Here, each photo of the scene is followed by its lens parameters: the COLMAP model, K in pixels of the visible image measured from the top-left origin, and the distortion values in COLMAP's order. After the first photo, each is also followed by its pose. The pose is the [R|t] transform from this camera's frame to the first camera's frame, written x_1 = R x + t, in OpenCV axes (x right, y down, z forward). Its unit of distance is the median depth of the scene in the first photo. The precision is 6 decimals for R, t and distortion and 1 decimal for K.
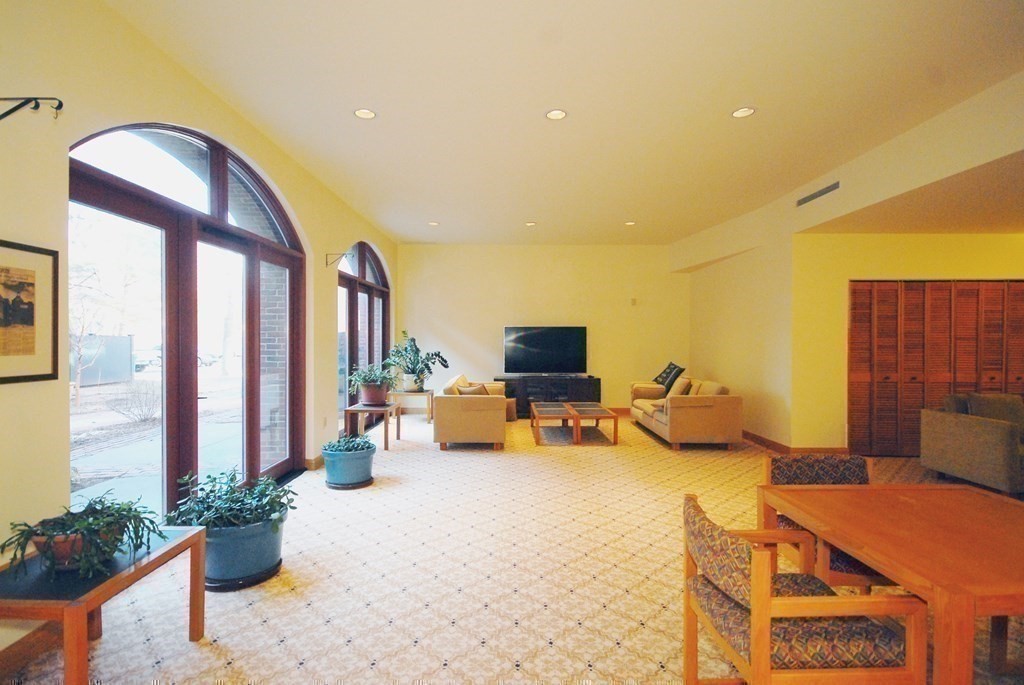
lens RADIAL K [[516.4, 0, 513.0], [0, 516.4, 342.6], [0, 0, 1]] dist [0.001286, -0.000049]
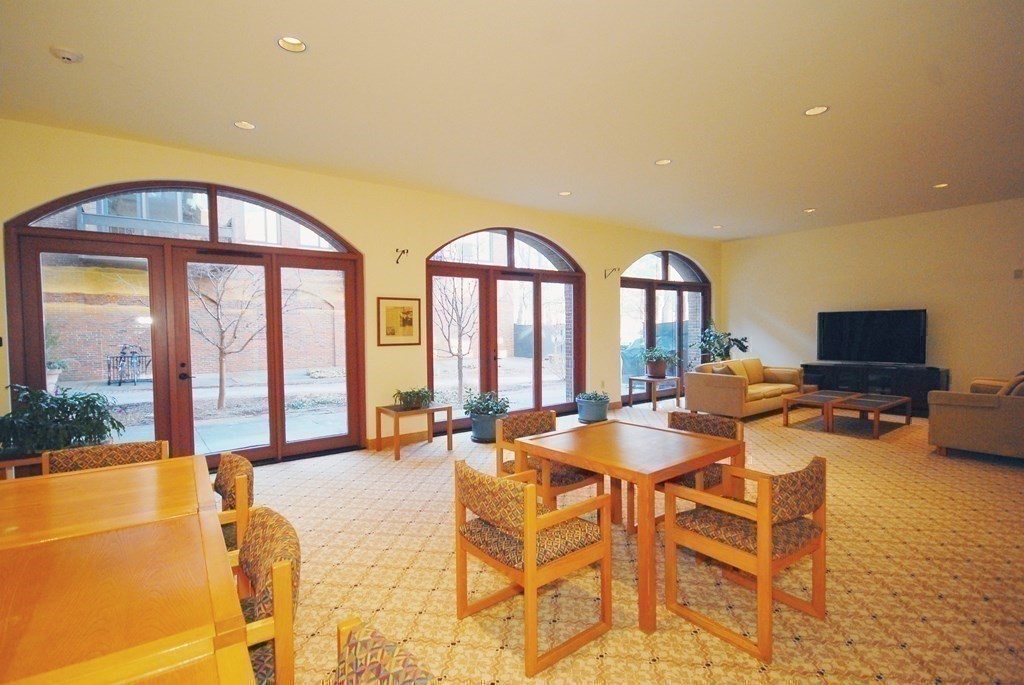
lens RADIAL K [[470.2, 0, 512.2], [0, 470.2, 344.1], [0, 0, 1]] dist [-0.004525, -0.000671]
pose [[0.575068, 0.008681, -0.818060, 0.419980], [0.012025, 0.999746, 0.019062, 0.005120], [0.818017, -0.020799, 0.574818, 0.010460]]
